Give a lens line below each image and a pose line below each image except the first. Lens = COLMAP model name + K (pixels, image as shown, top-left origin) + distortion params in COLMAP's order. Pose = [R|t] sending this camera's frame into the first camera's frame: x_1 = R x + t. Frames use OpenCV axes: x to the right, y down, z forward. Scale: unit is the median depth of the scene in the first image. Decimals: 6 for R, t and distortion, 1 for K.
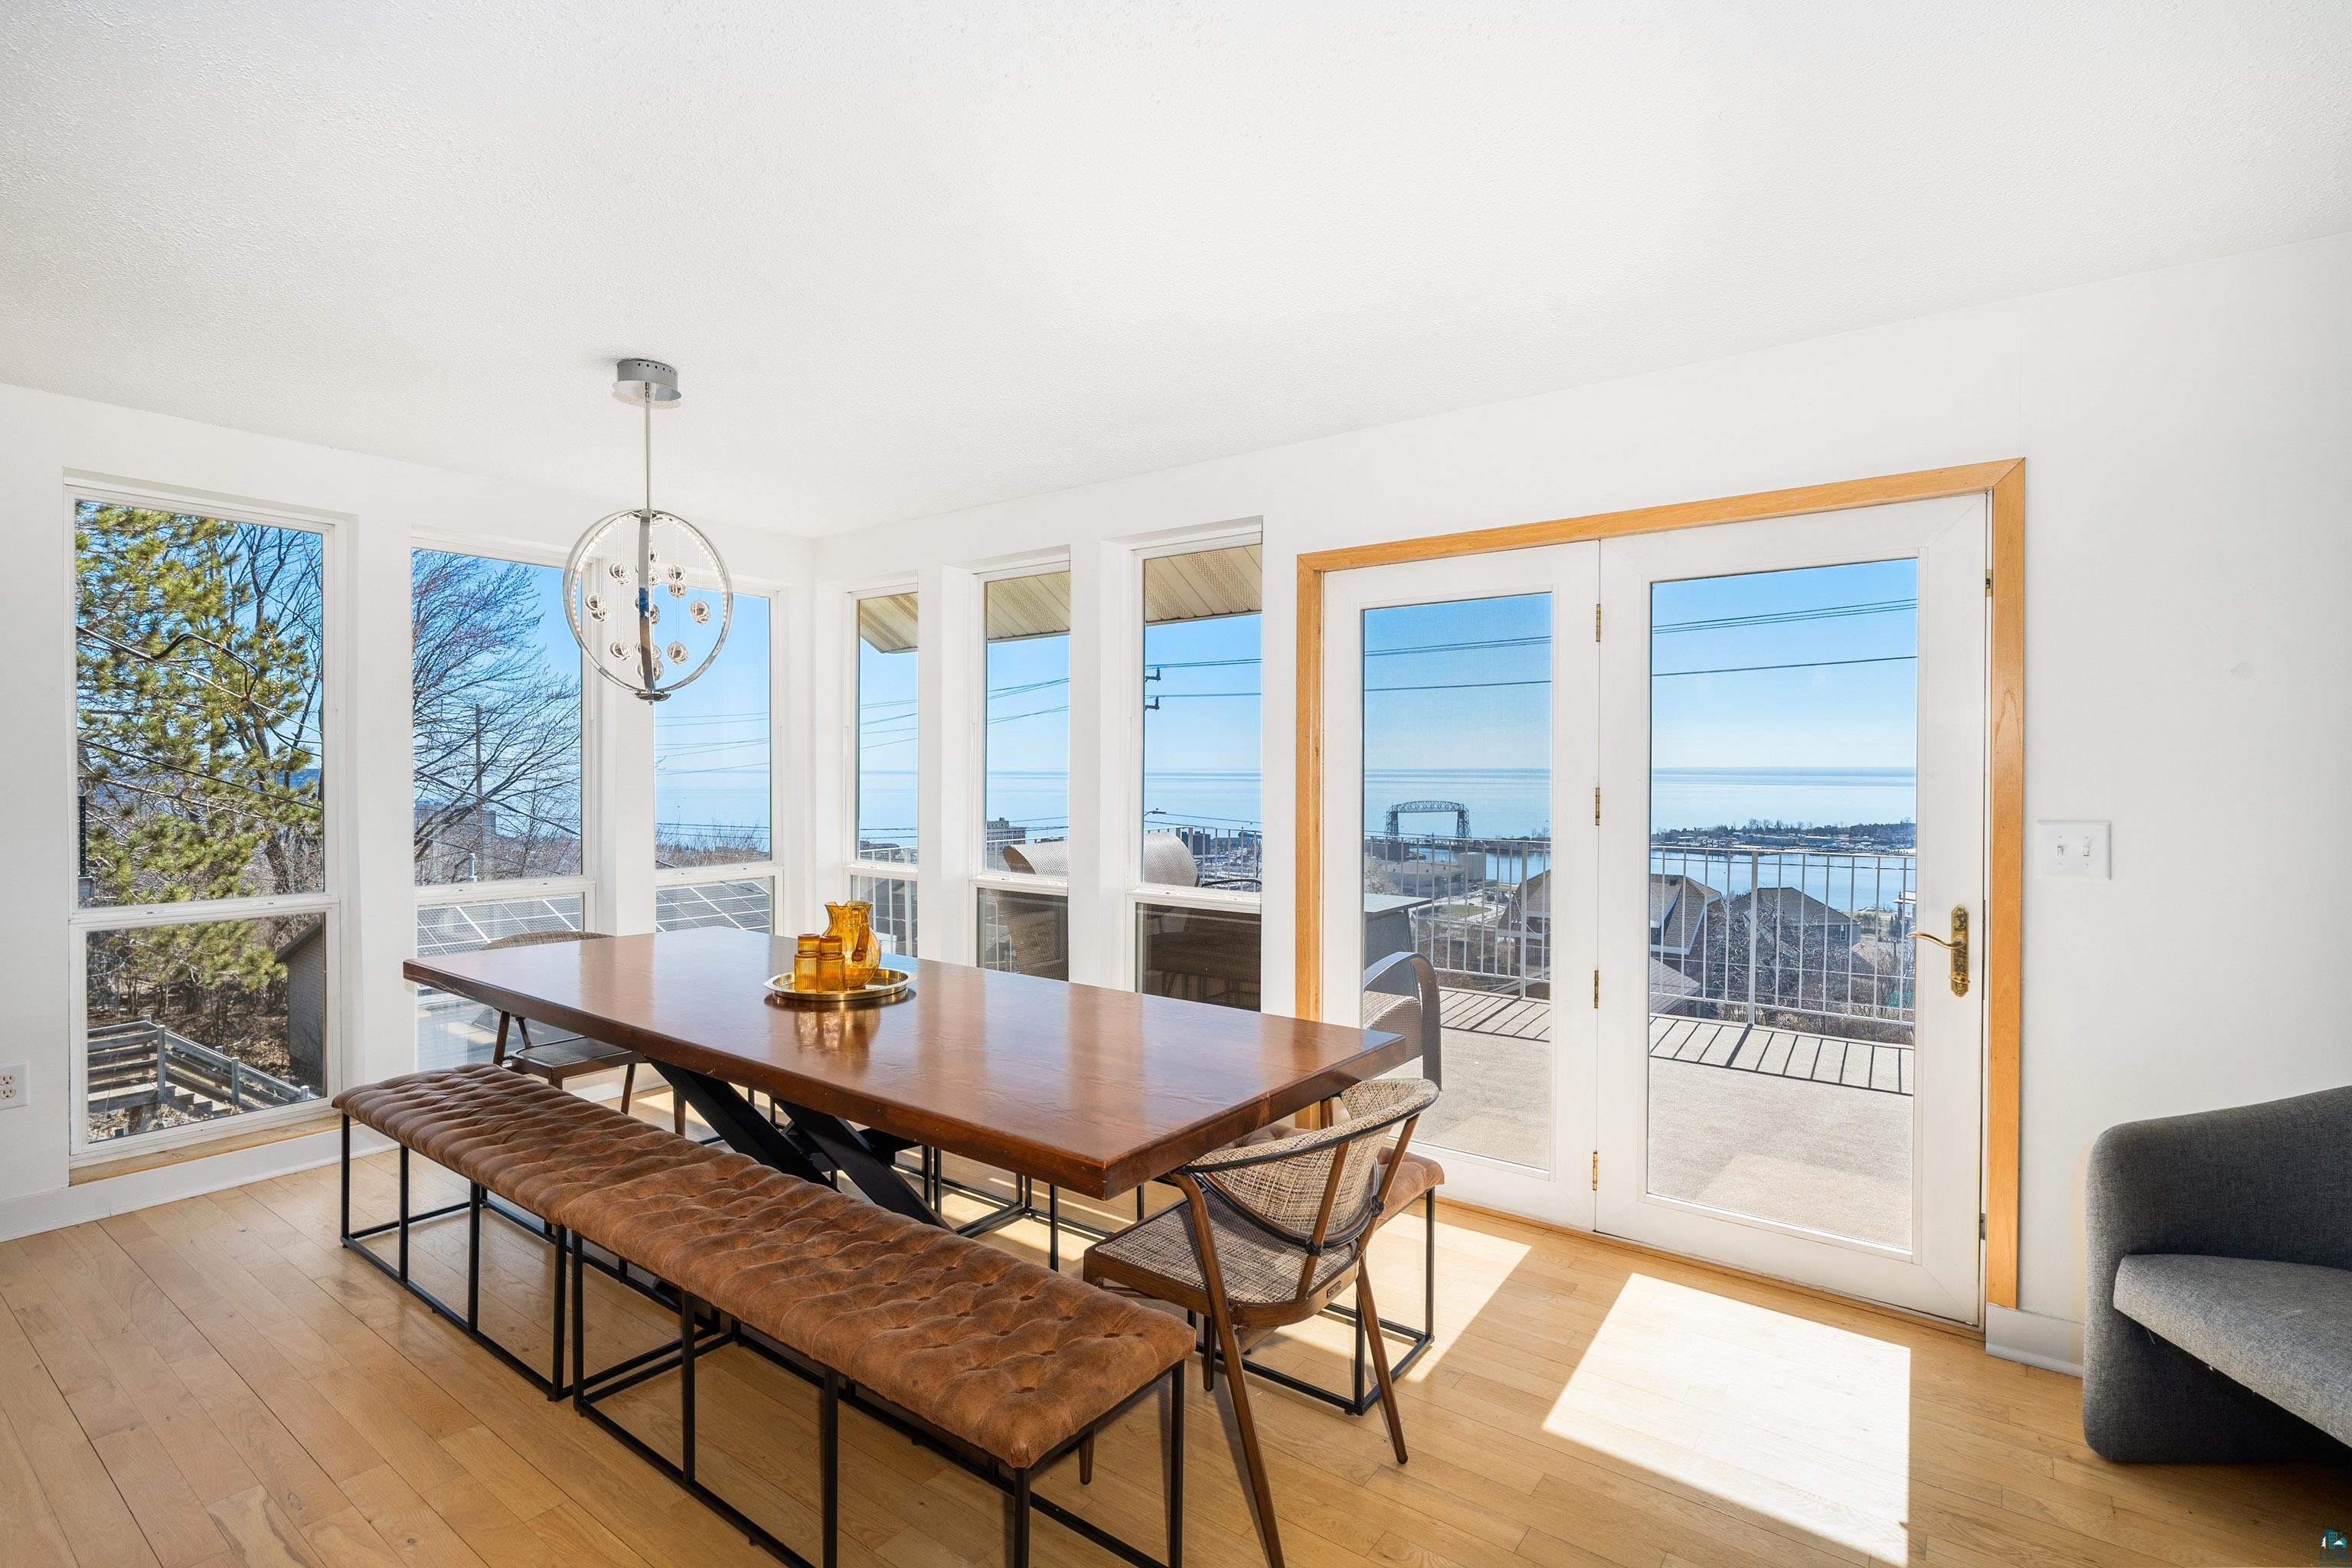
lens RADIAL K [[1125.2, 0, 1171.1], [0, 1125.2, 786.1], [0, 0, 1]] dist [-0.003839, -0.000883]
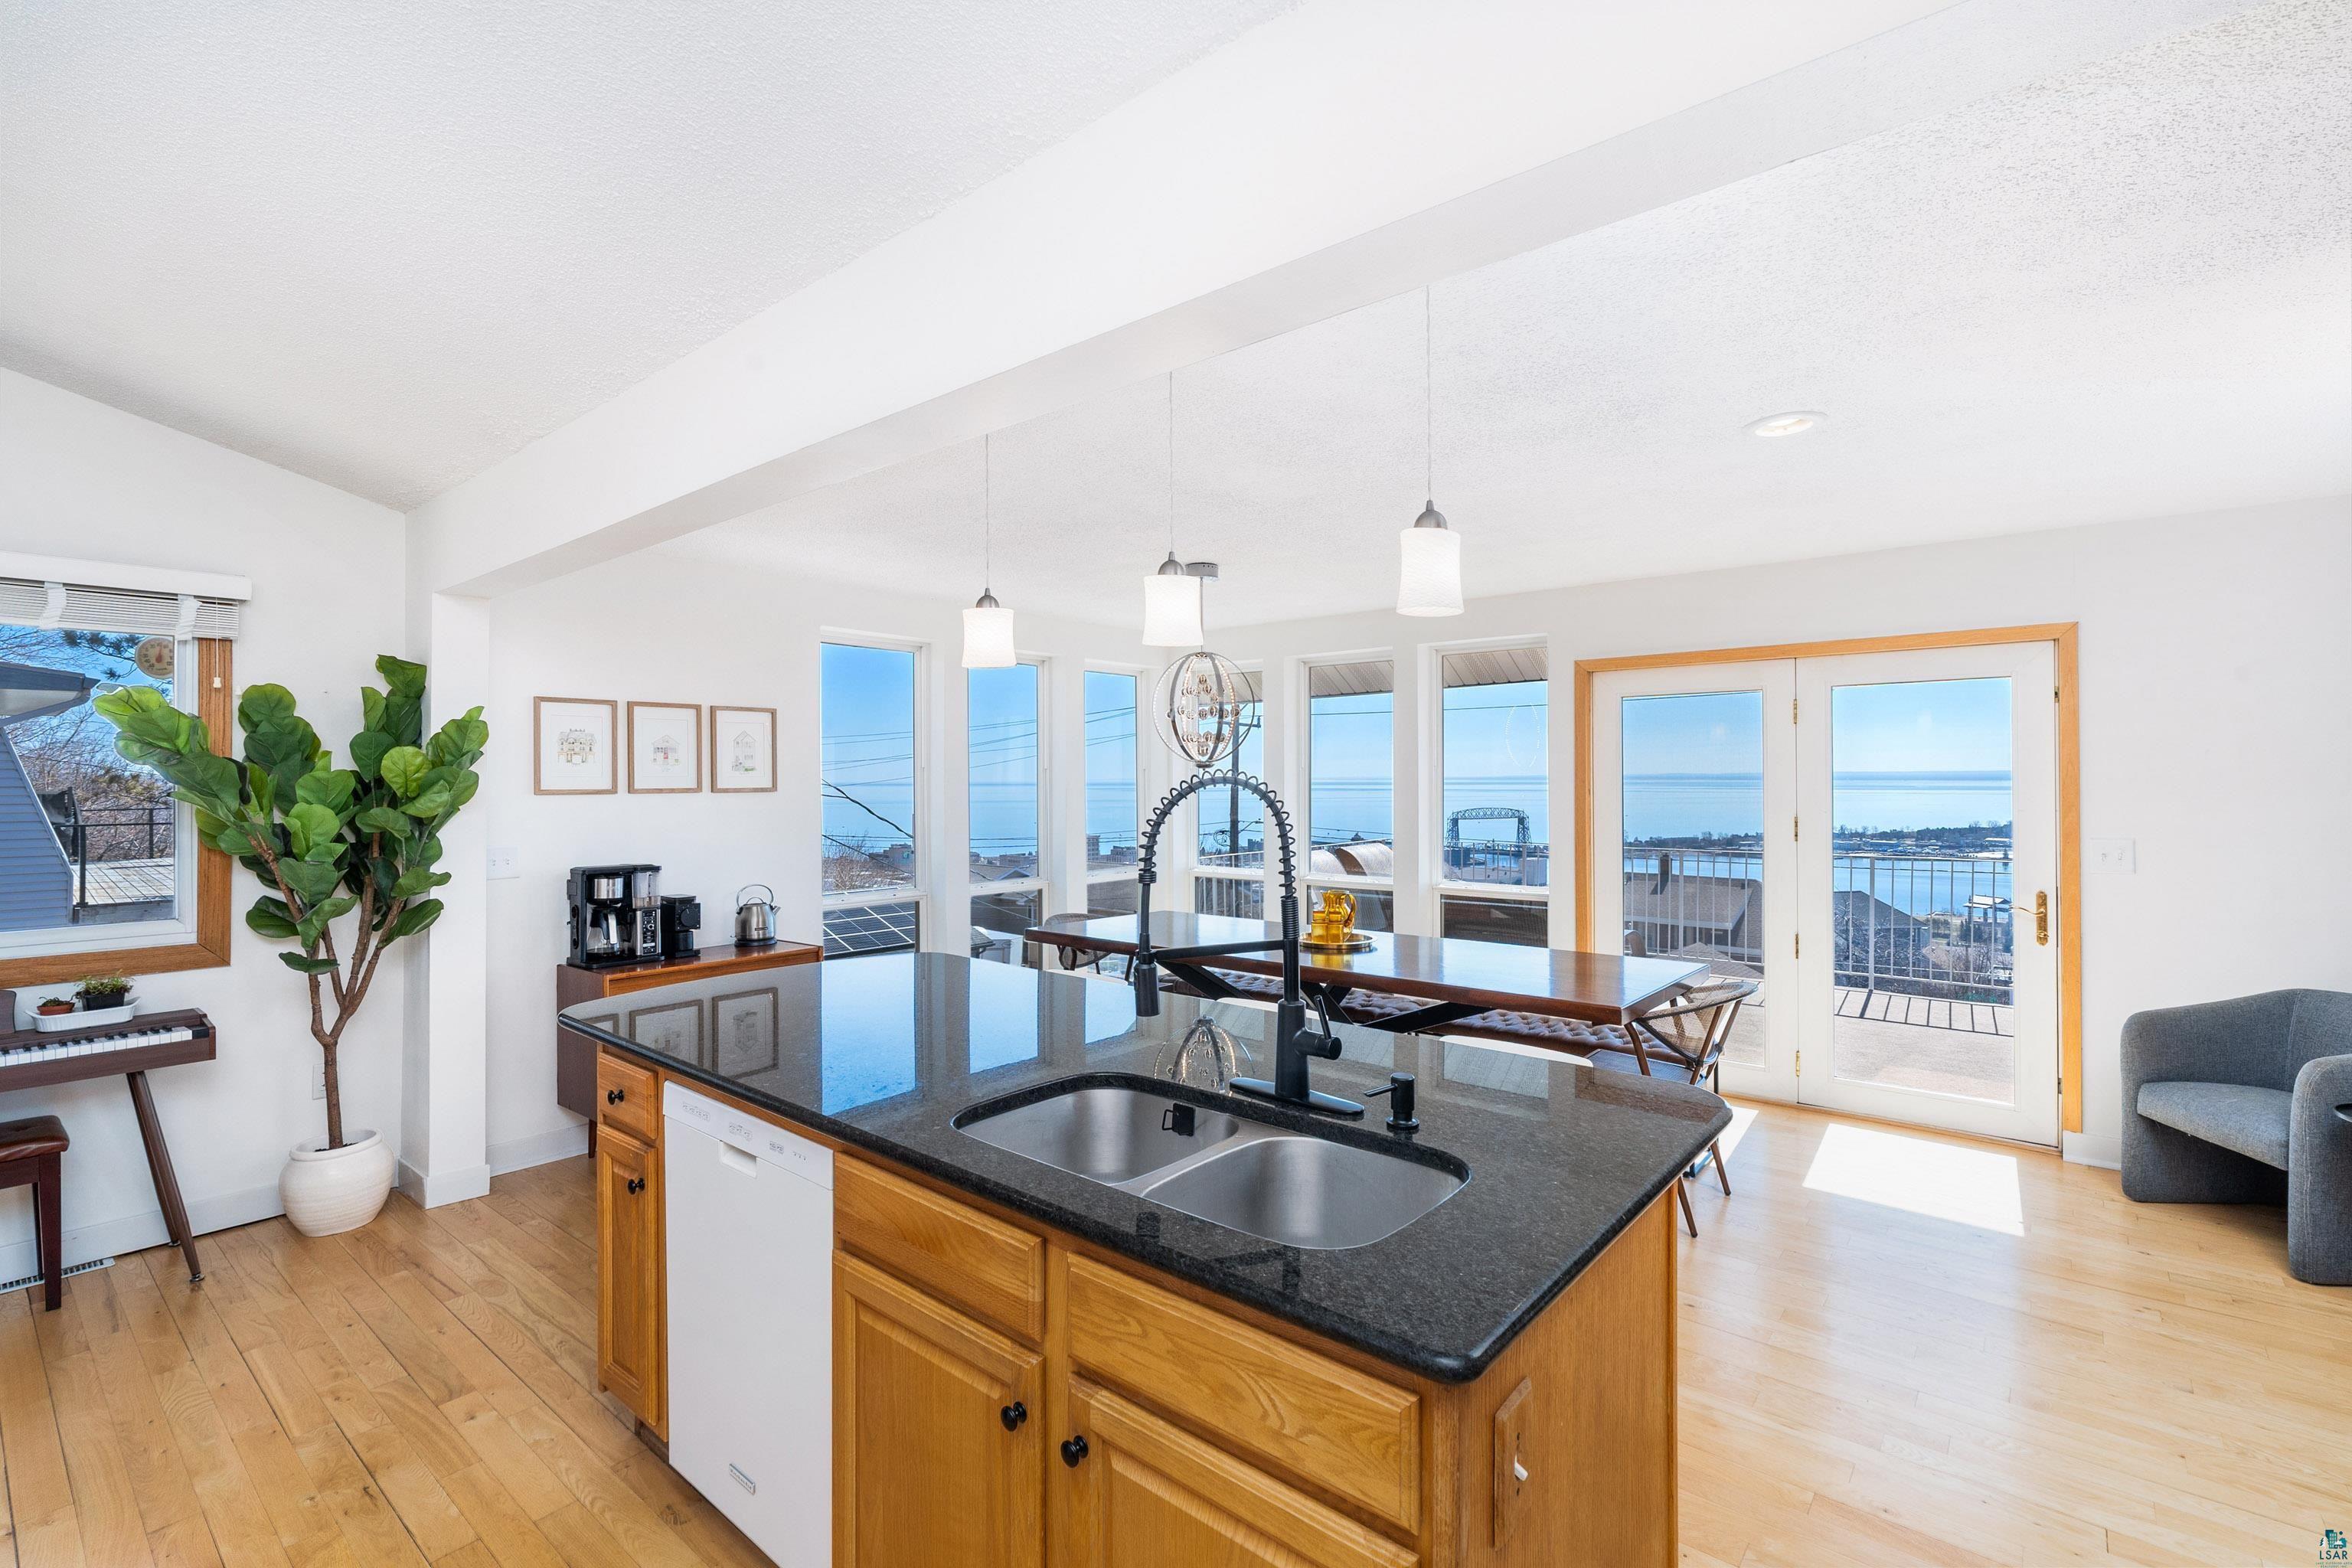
lens RADIAL K [[1084.9, 0, 1169.6], [0, 1084.9, 777.5], [0, 0, 1]] dist [-0.005272, 0.001992]
pose [[0.998195, -0.008089, -0.059514, -0.371178], [0.007118, 0.999839, -0.016500, -0.032541], [0.059638, 0.016046, 0.998091, -0.514949]]
